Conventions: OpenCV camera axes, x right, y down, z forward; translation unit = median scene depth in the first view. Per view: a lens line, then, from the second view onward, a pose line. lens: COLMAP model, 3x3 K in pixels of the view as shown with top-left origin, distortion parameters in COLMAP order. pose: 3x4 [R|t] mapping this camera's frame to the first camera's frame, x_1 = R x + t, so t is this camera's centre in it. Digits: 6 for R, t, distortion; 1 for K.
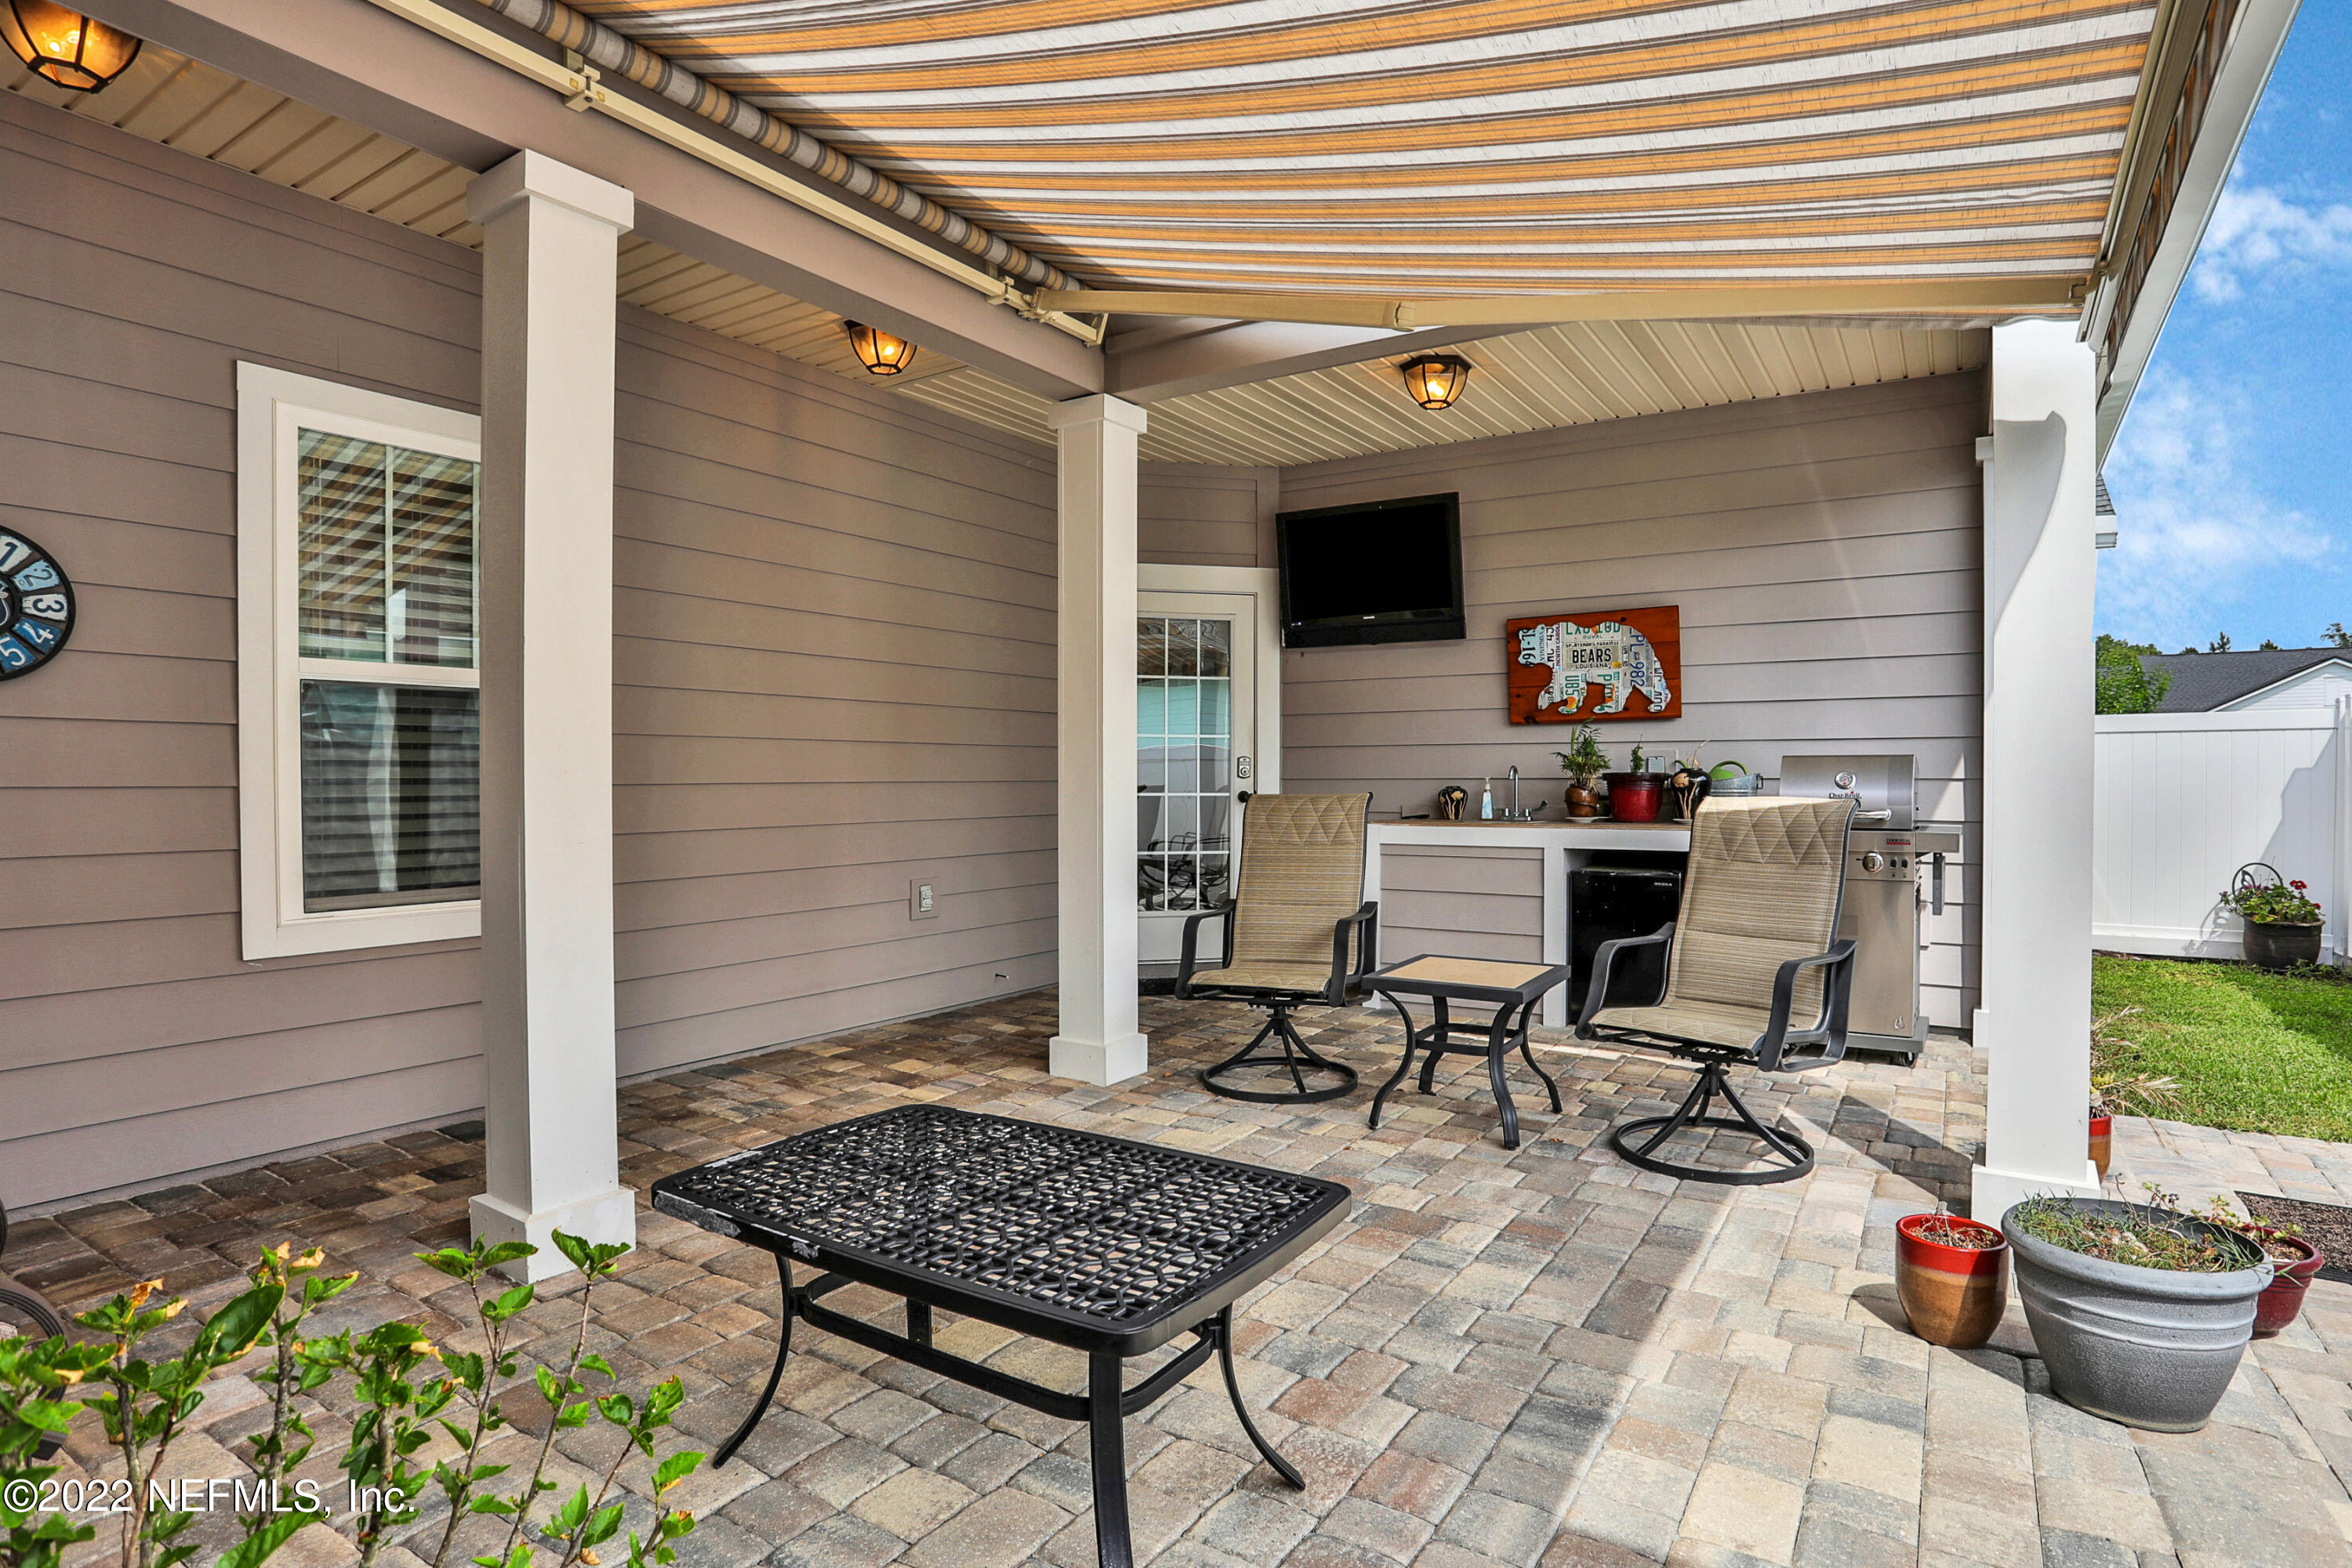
lens RADIAL K [[1220.5, 0, 1176.0], [0, 1220.5, 784.0], [0, 0, 1]] dist [-0.068524, 0.028821]
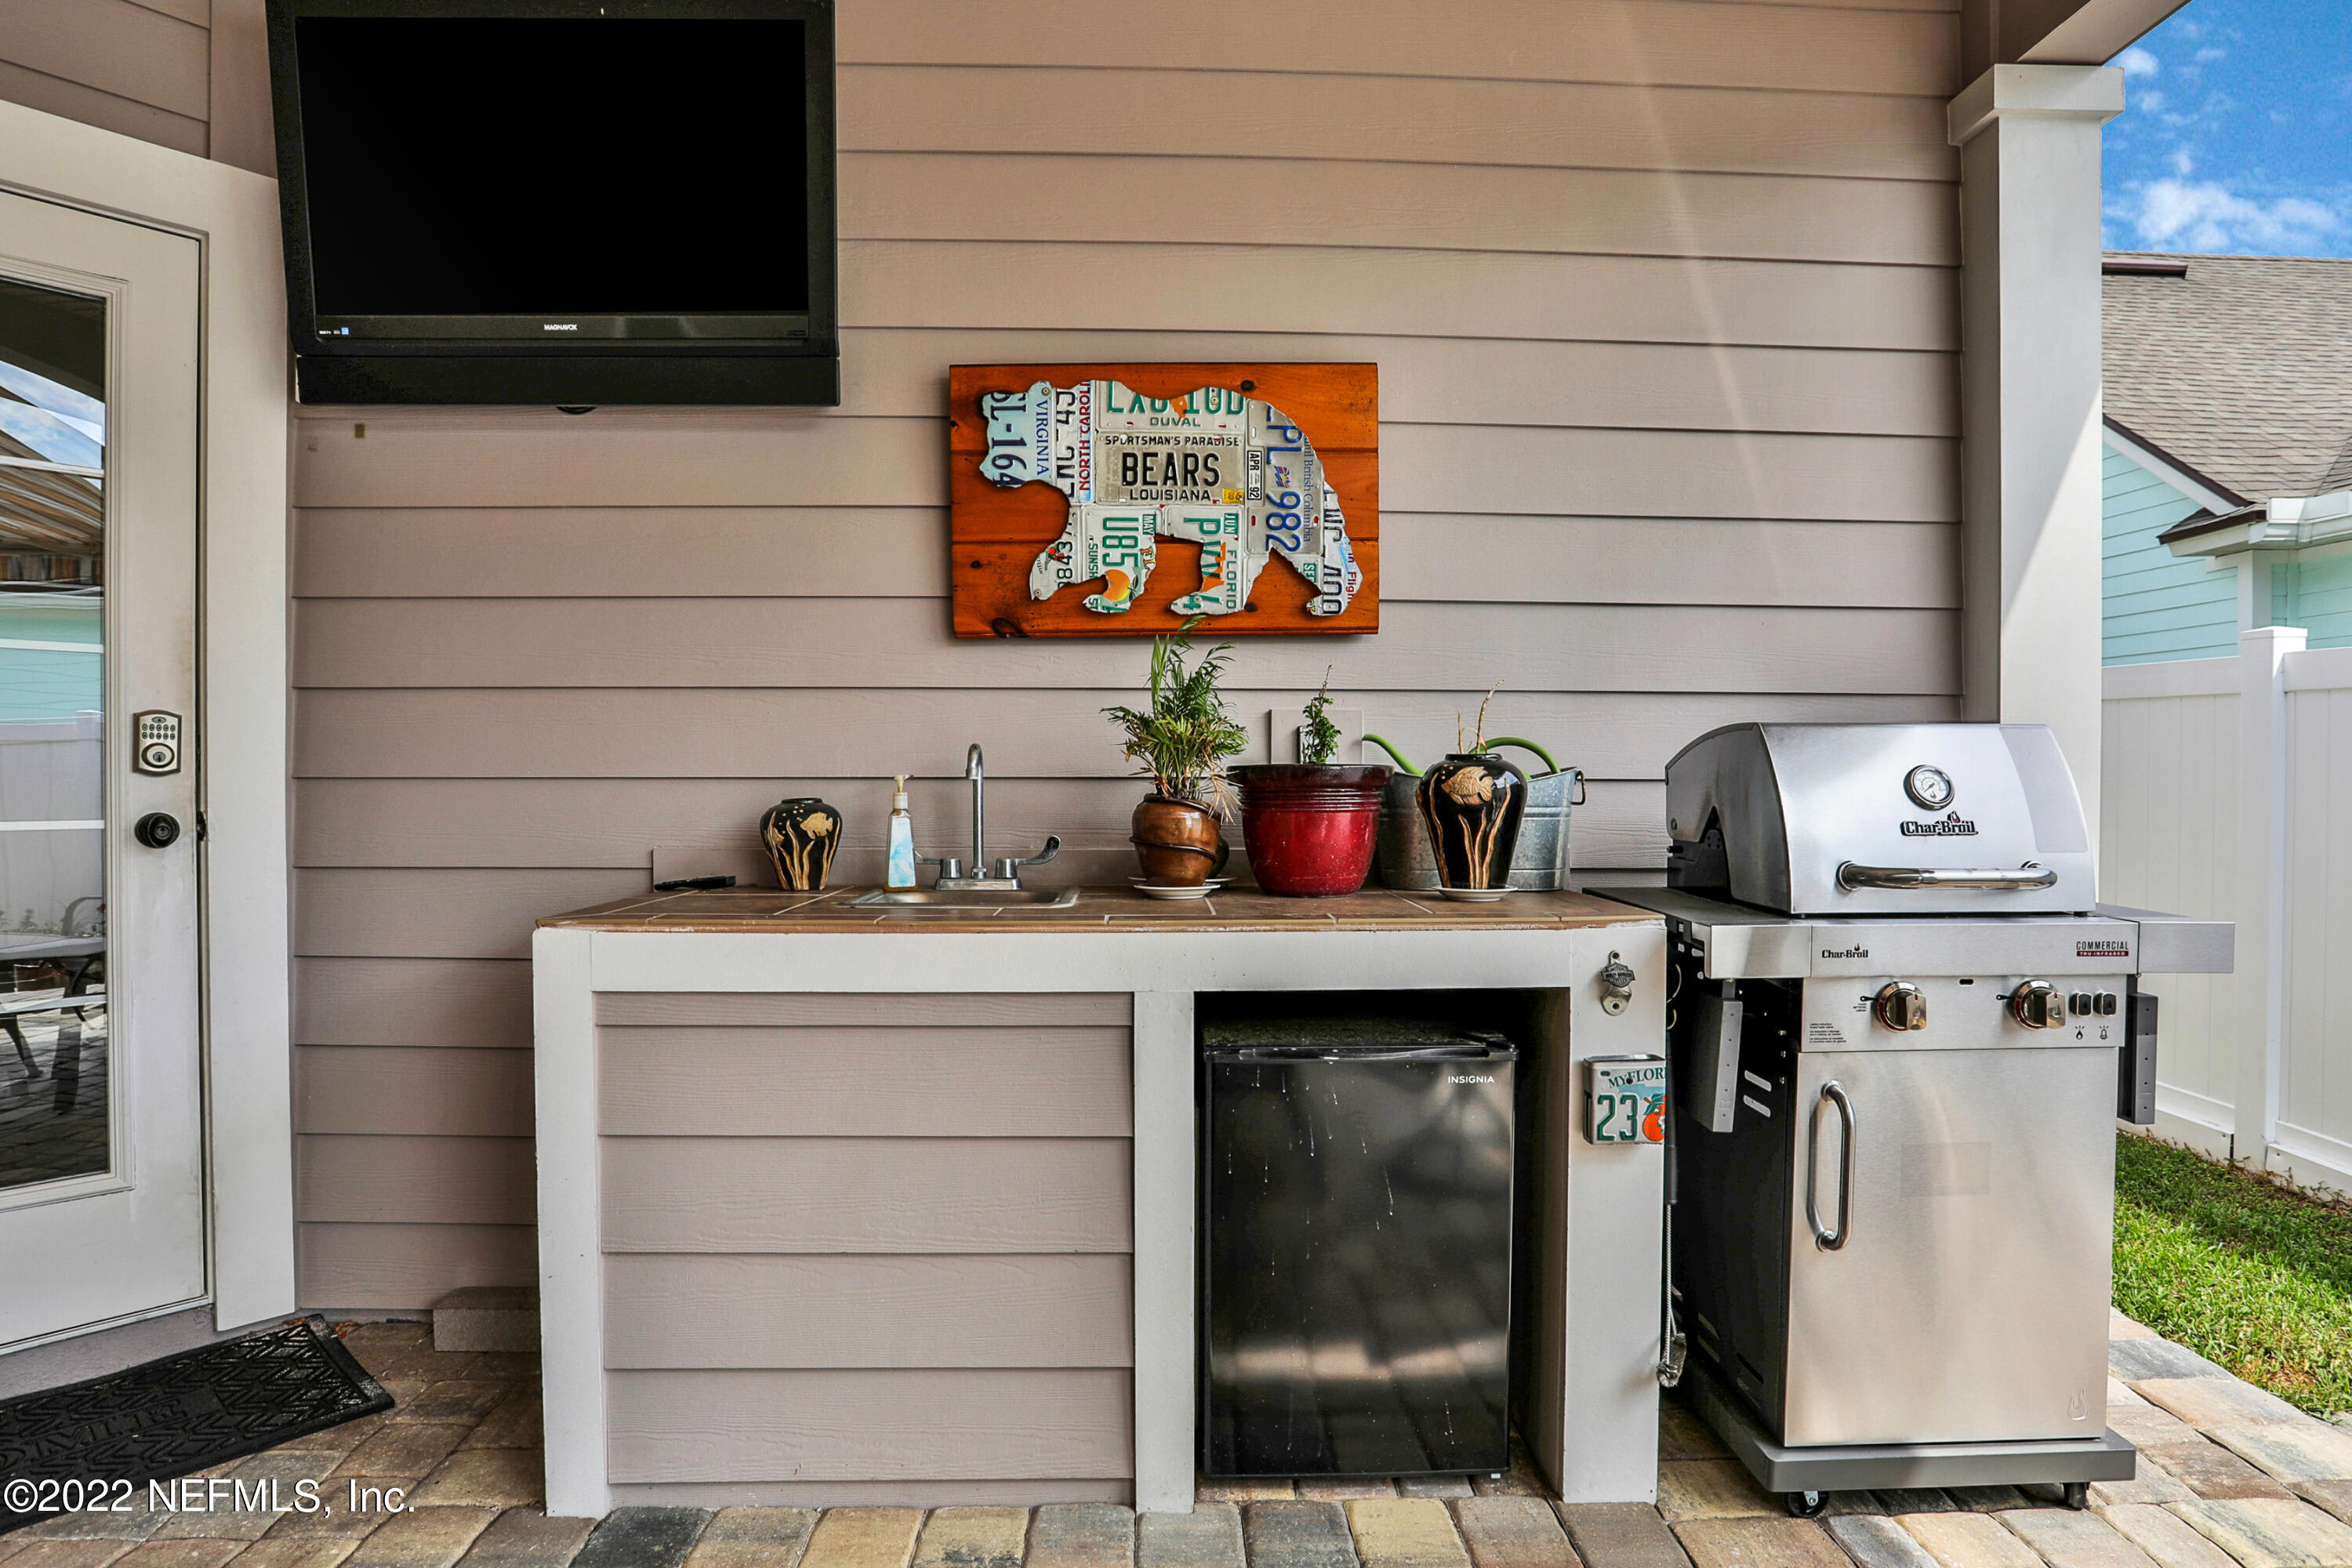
lens RADIAL K [[1220.5, 0, 1176.0], [0, 1220.5, 784.0], [0, 0, 1]] dist [-0.068524, 0.028821]
pose [[0.815655, -0.003963, 0.578526, 0.115329], [0.000177, 0.999978, 0.006599, -0.005520], [-0.578539, -0.005280, 0.815638, 0.680791]]
